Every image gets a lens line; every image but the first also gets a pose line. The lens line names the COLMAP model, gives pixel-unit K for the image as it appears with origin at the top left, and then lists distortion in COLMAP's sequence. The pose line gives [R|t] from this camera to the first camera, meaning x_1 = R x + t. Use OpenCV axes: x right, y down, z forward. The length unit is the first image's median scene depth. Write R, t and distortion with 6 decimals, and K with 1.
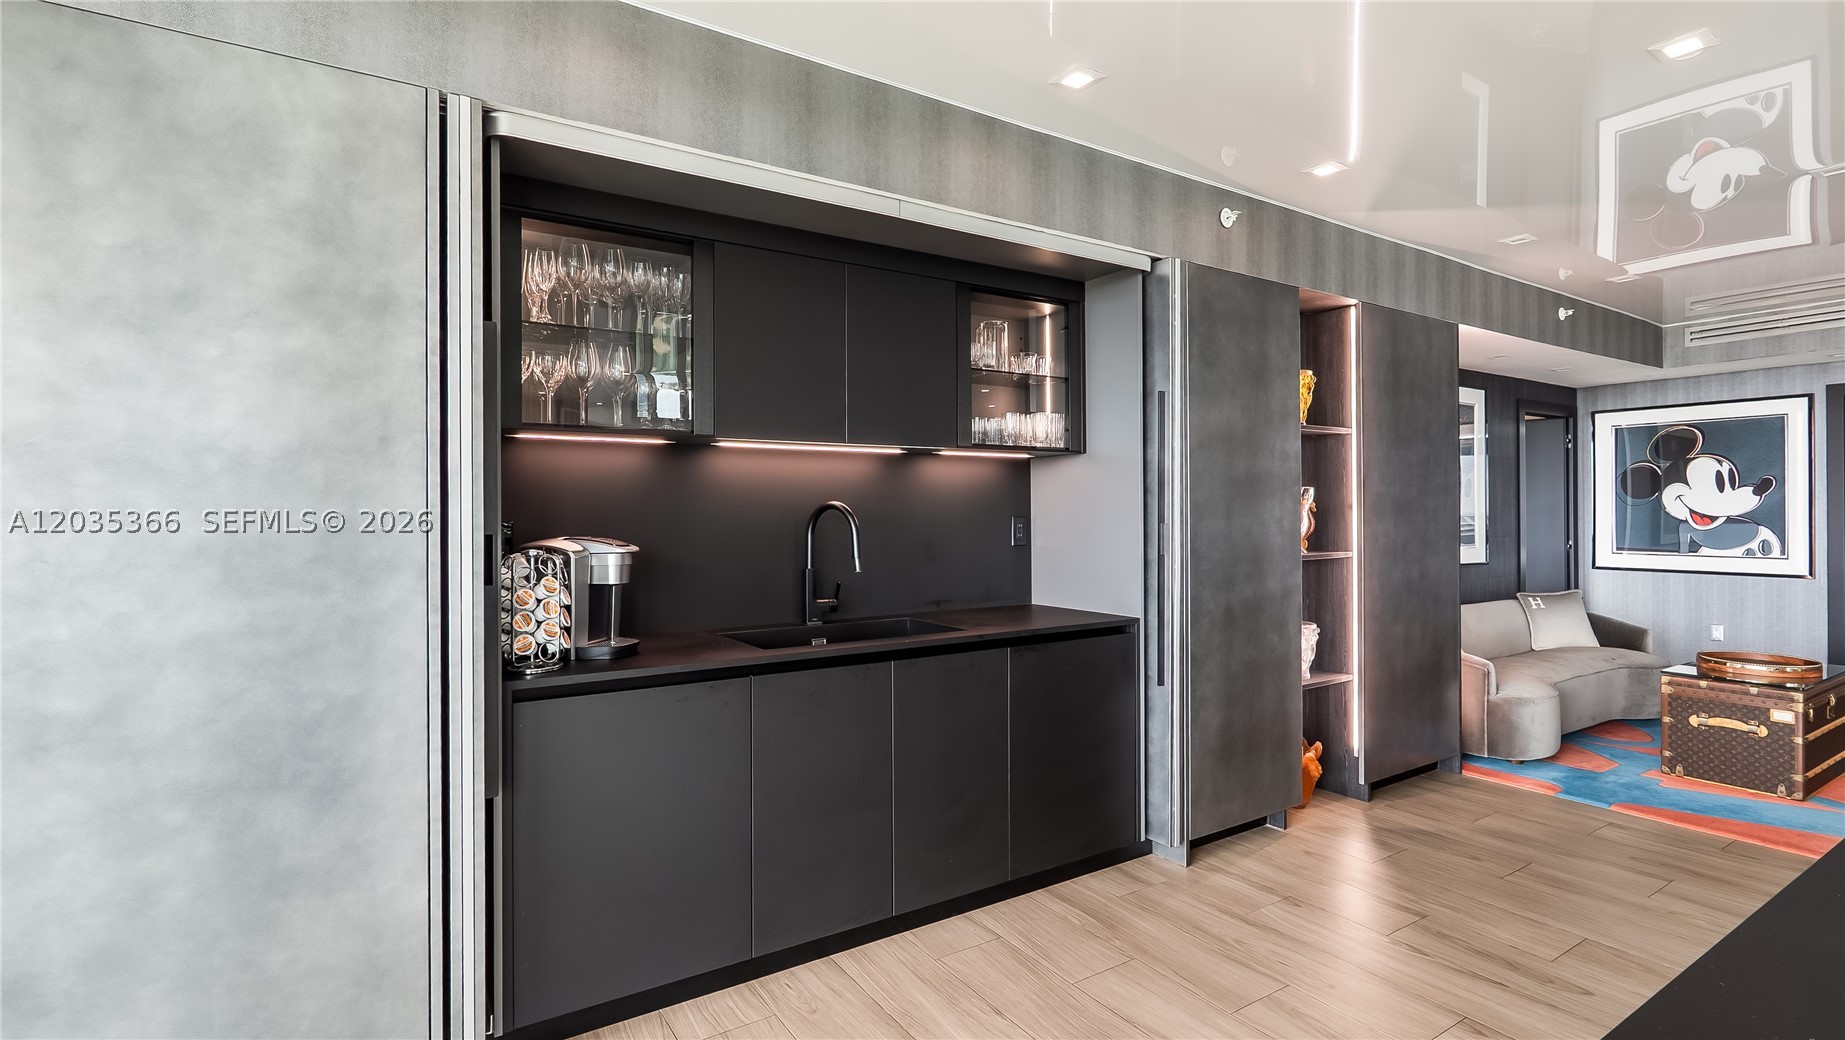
lens RADIAL K [[880.7, 0, 925.2], [0, 880.7, 516.4], [0, 0, 1]] dist [-0.003727, -0.001157]
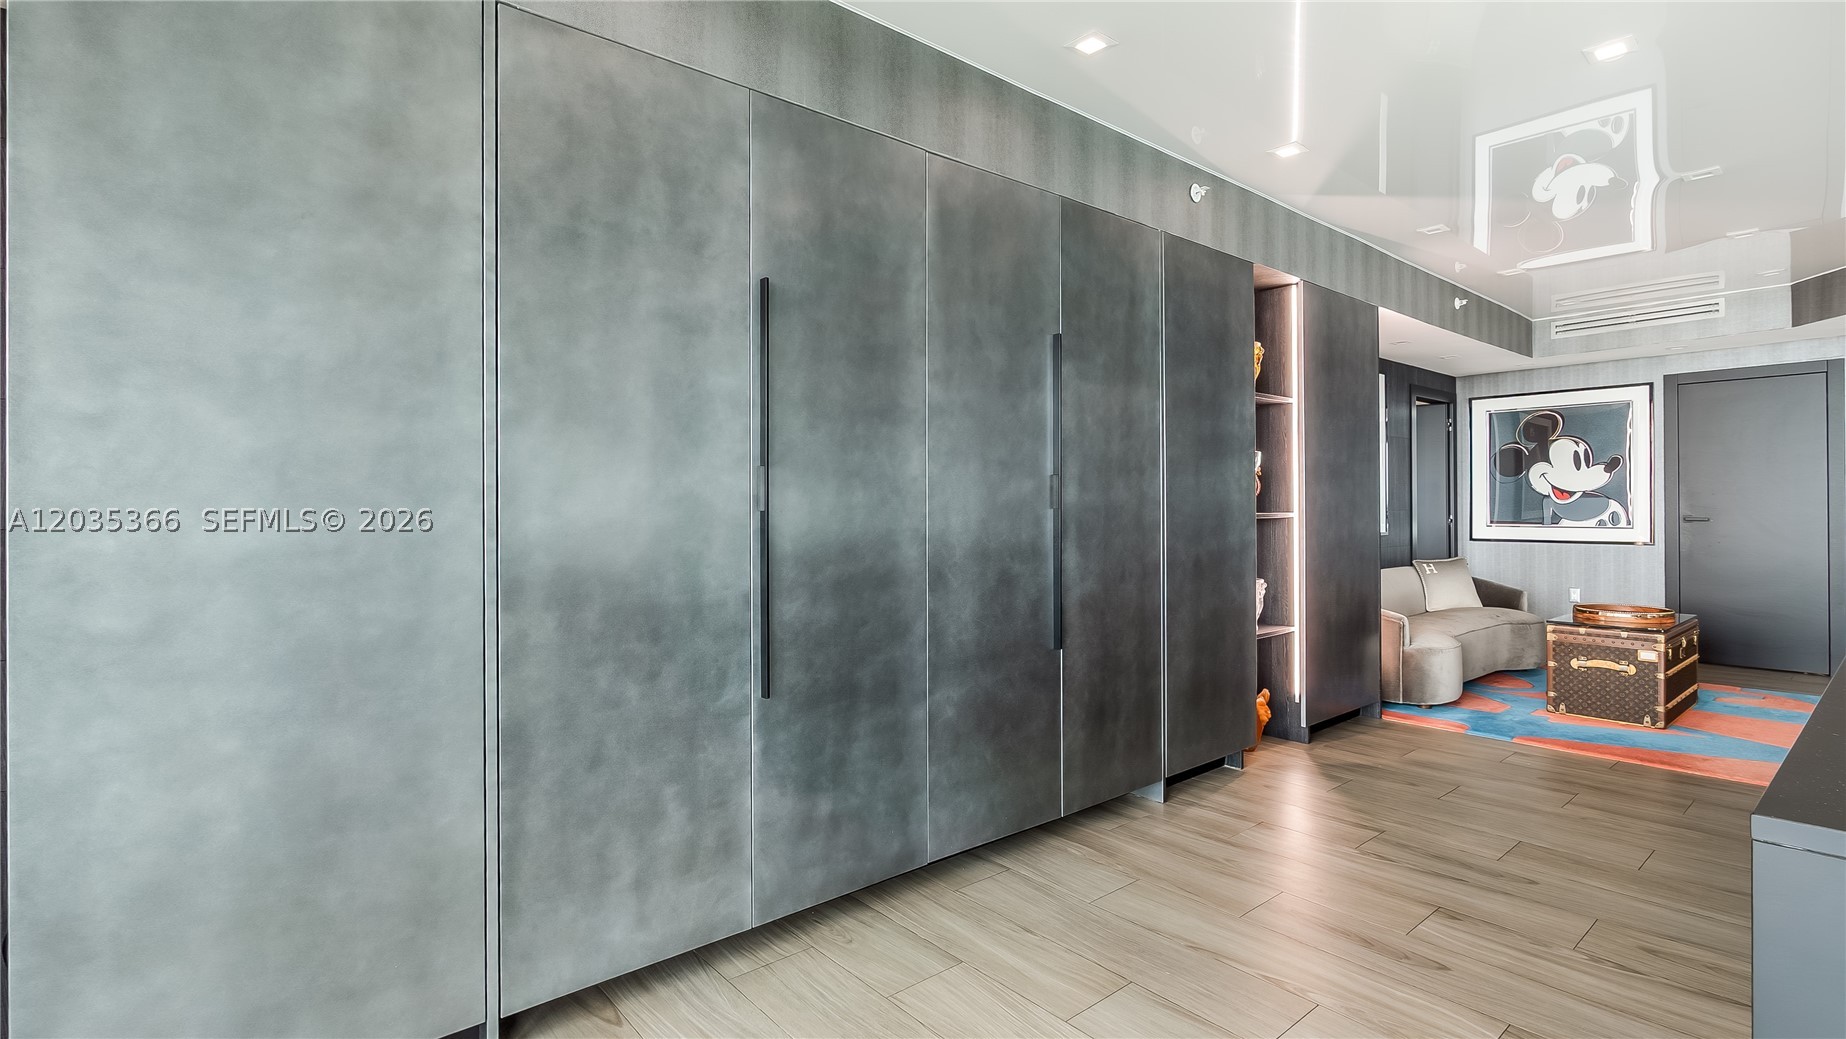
lens RADIAL K [[880.4, 0, 933.6], [0, 880.4, 510.1], [0, 0, 1]] dist [-0.007789, 0.002017]
pose [[0.991370, -0.001957, 0.131076, -0.102041], [0.002290, 0.999995, -0.002397, 0.042371], [-0.131071, 0.002676, 0.991369, -0.012366]]
